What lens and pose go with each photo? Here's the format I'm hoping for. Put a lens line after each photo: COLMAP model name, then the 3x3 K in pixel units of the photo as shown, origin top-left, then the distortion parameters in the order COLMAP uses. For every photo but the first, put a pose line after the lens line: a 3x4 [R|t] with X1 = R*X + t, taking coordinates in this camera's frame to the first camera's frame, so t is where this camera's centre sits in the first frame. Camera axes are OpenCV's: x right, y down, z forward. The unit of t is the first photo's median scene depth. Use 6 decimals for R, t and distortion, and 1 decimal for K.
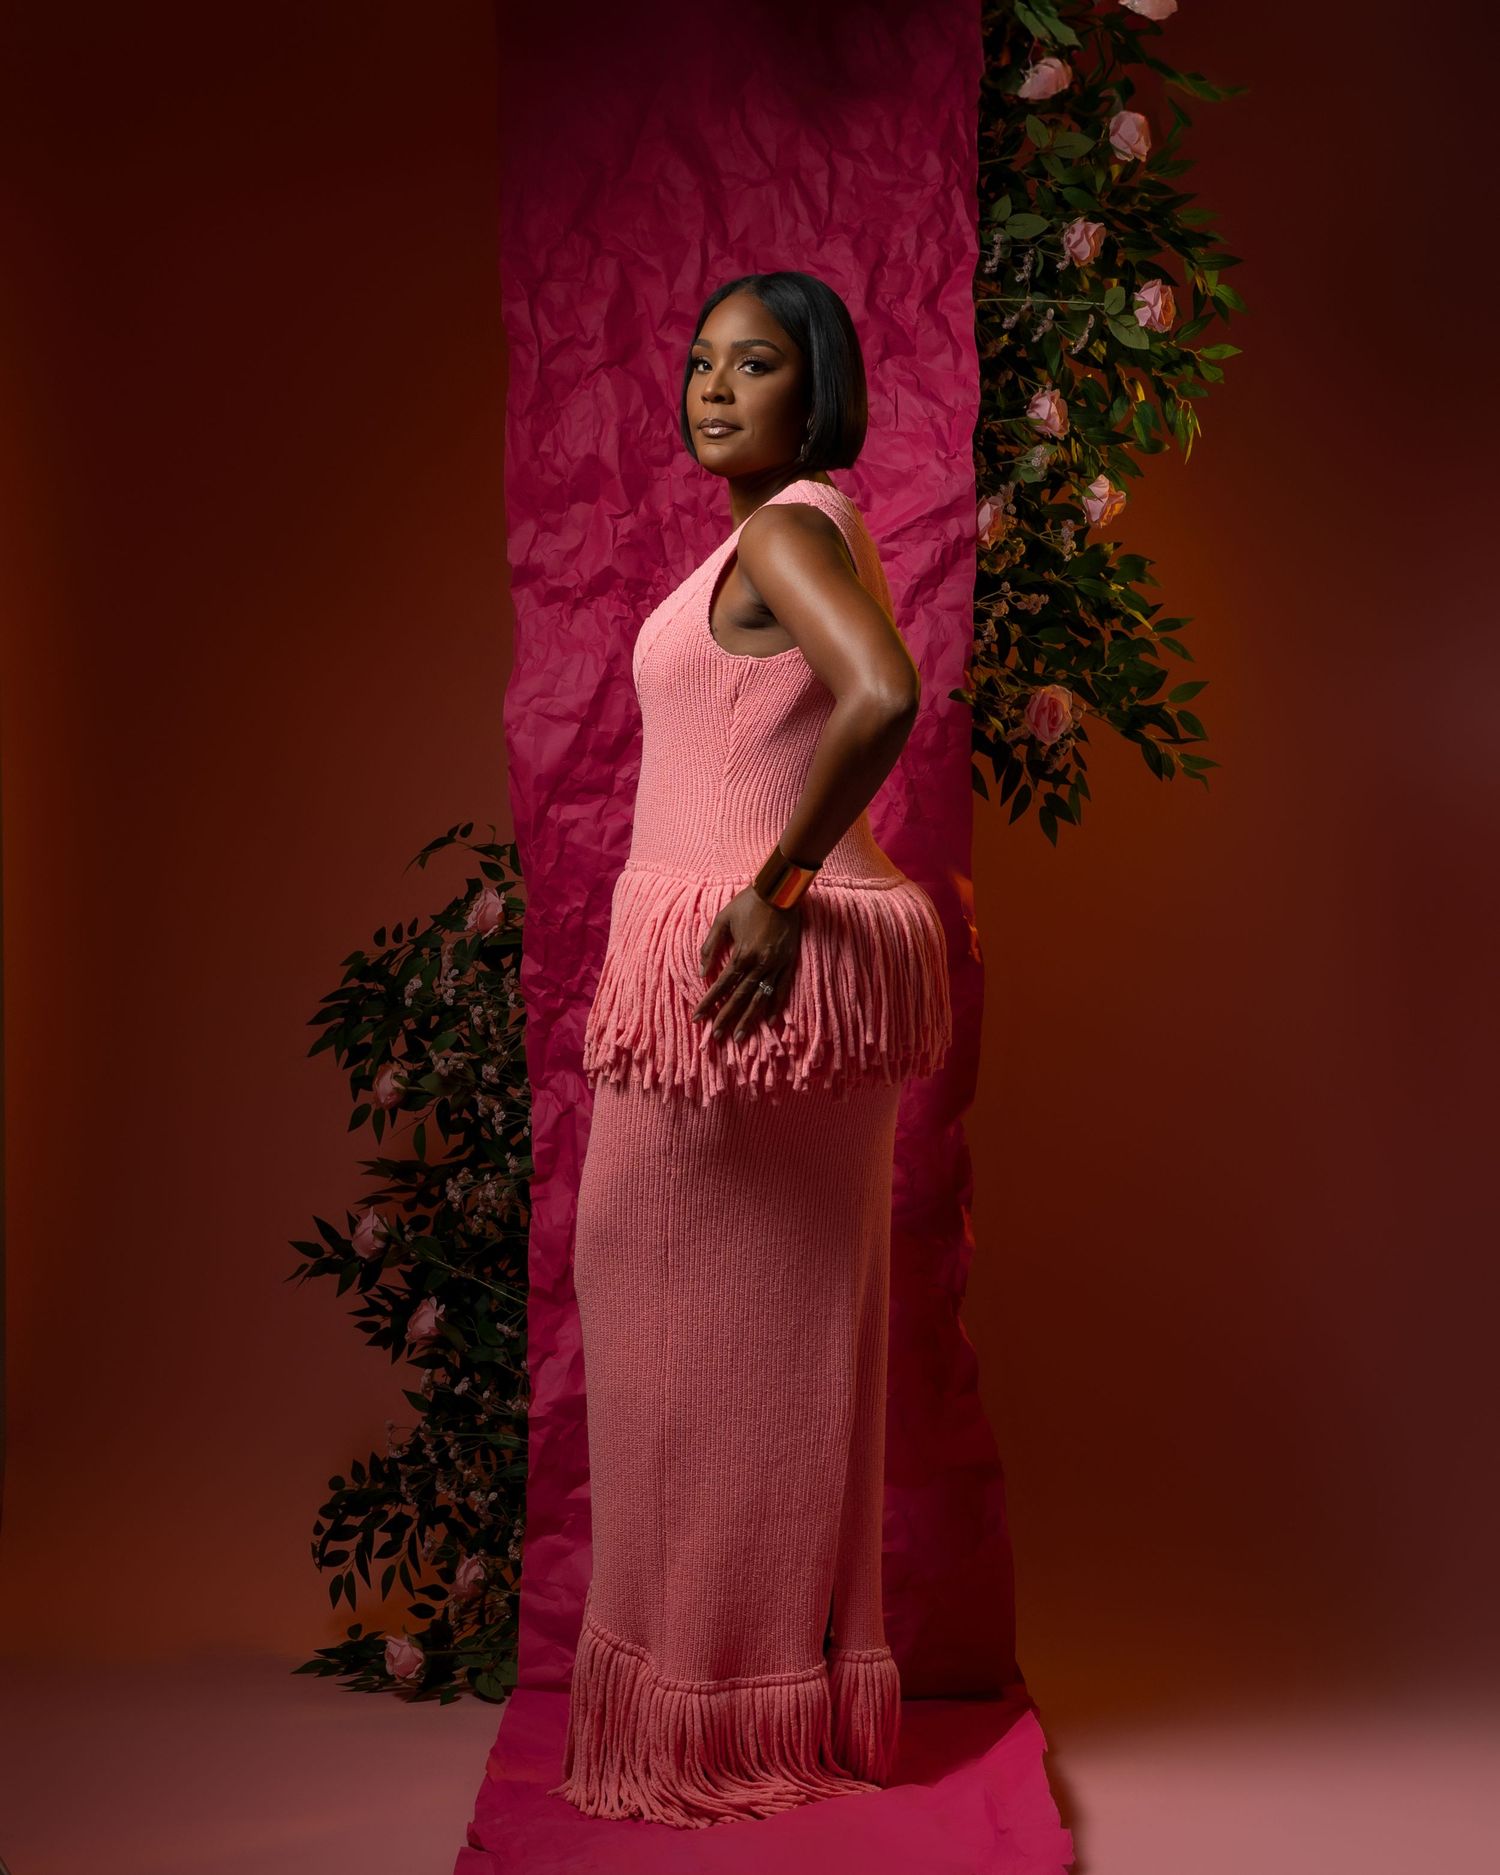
lens RADIAL K [[2856.3, 0, 751.9], [0, 2856.3, 950.3], [0, 0, 1]] dist [-0.000205, 0.000000]
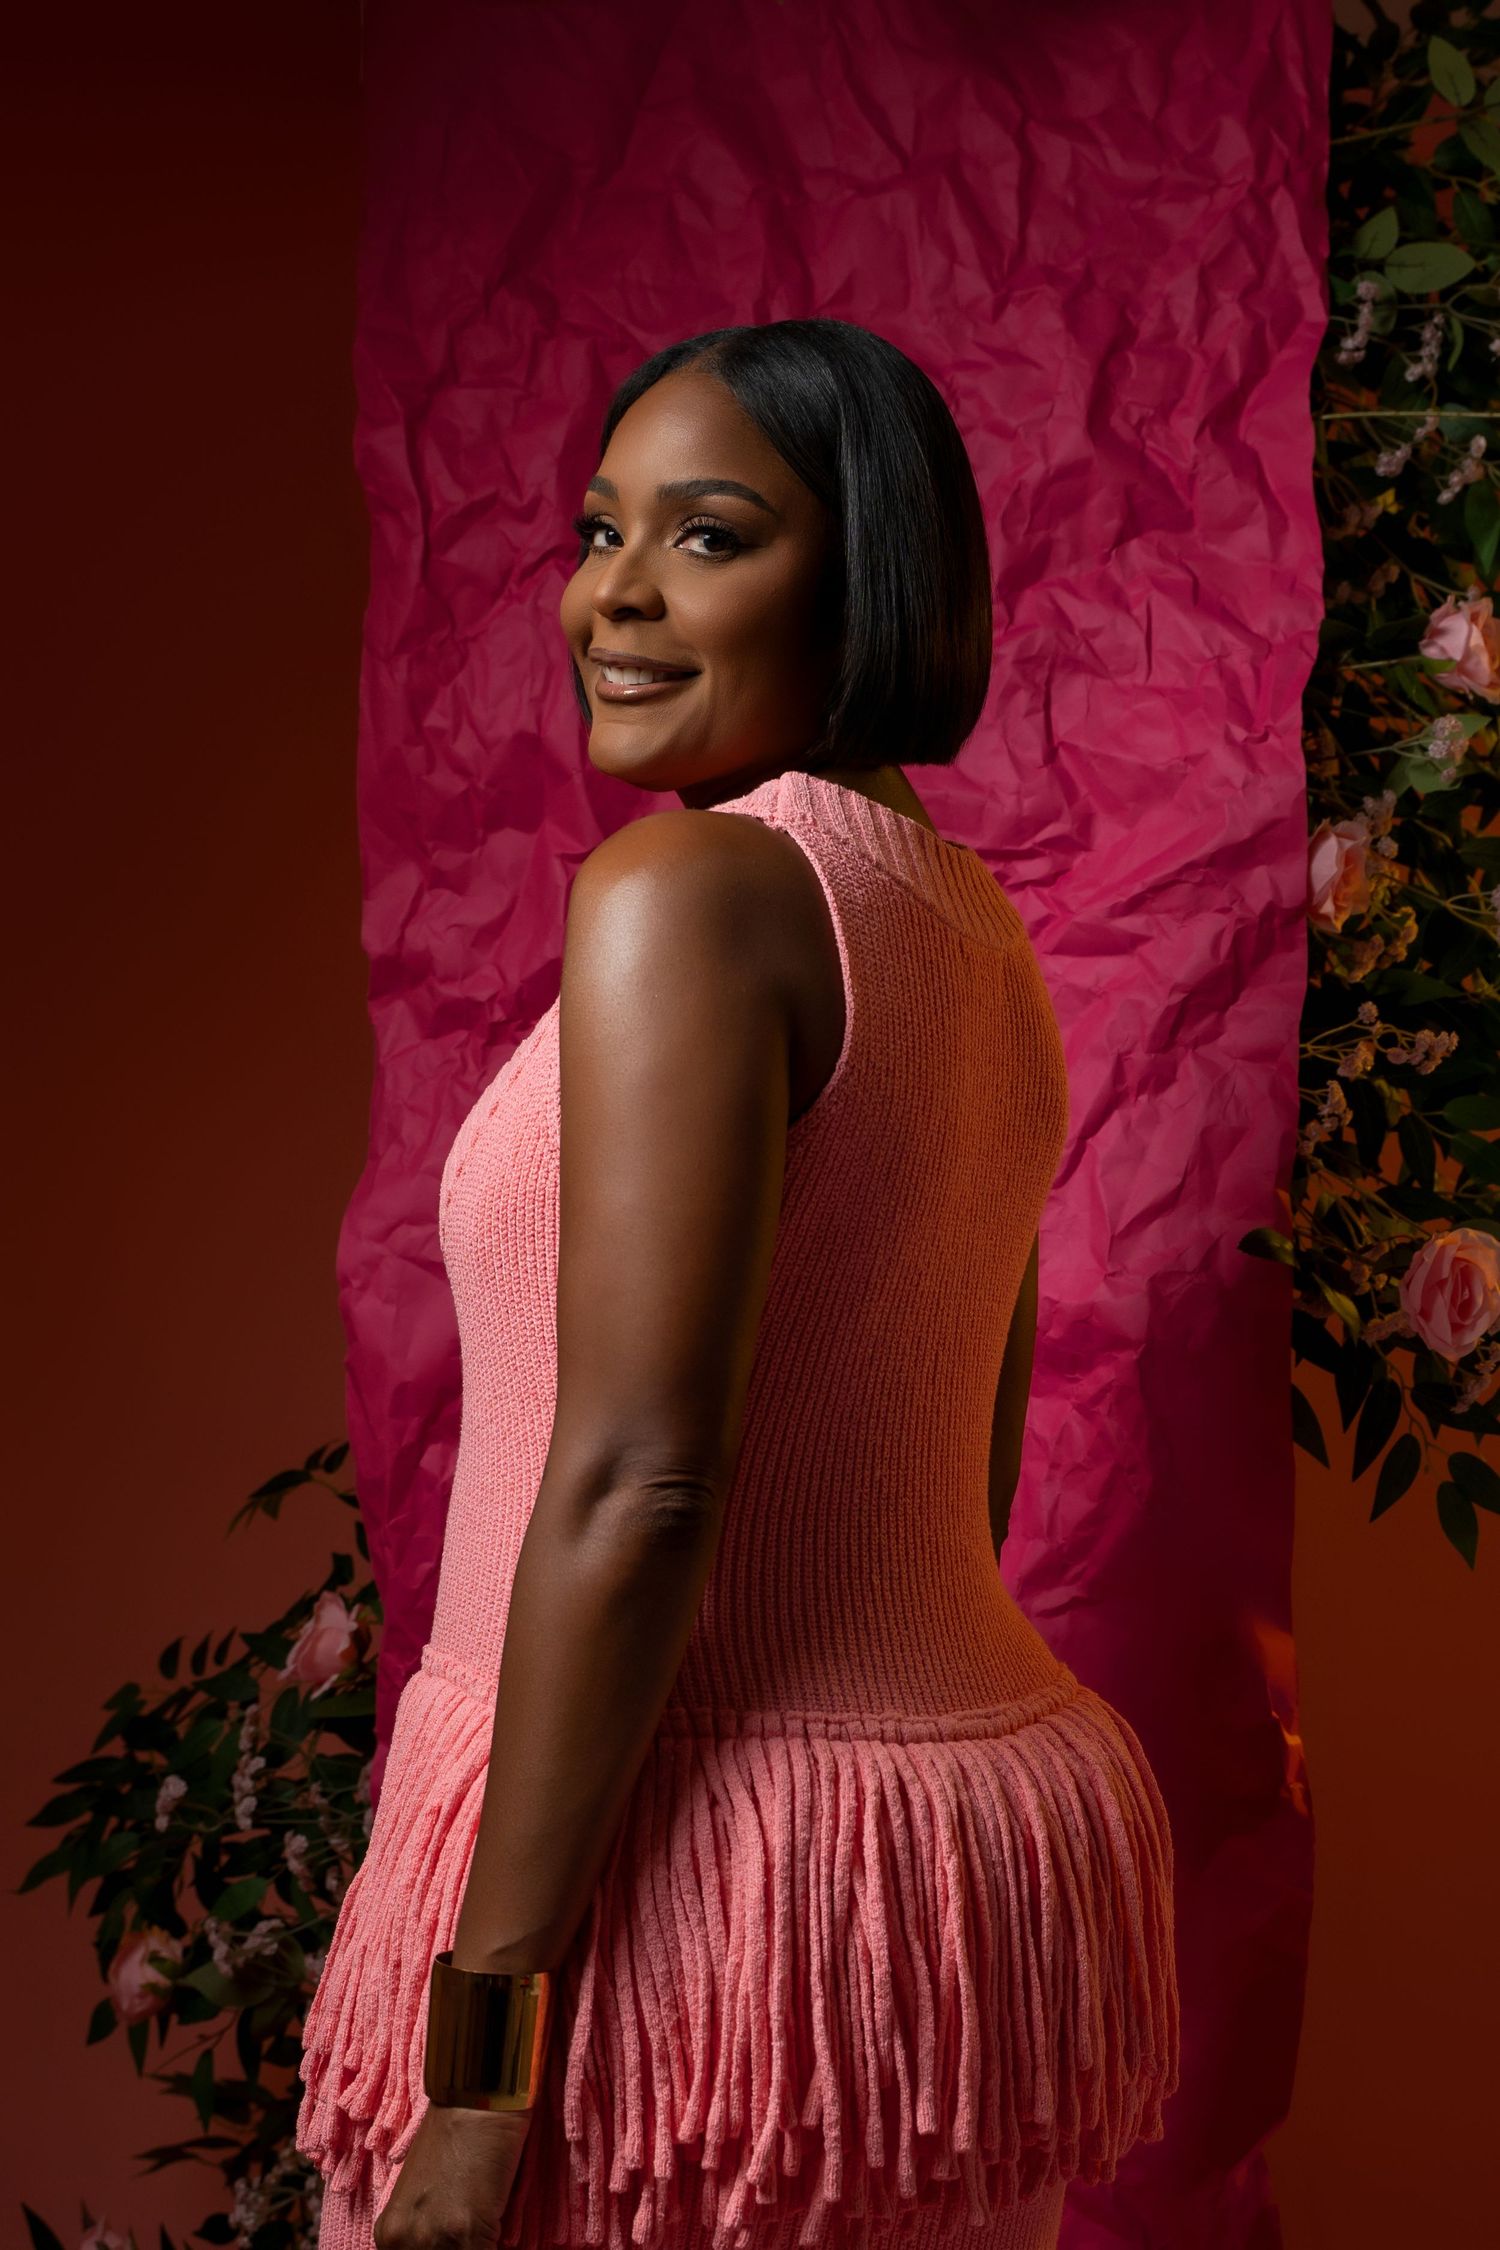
lens RADIAL K [[3928.4, 0, 737.9], [0, 3928.4, 1106.7], [0, 0, 1]] dist [-0.028788, 0.000000]
pose [[0.992012, 0.013145, -0.125458, 0.065517], [-0.022303, 0.997165, -0.071870, -0.061608], [0.124158, 0.074094, 0.989492, 0.340364]]
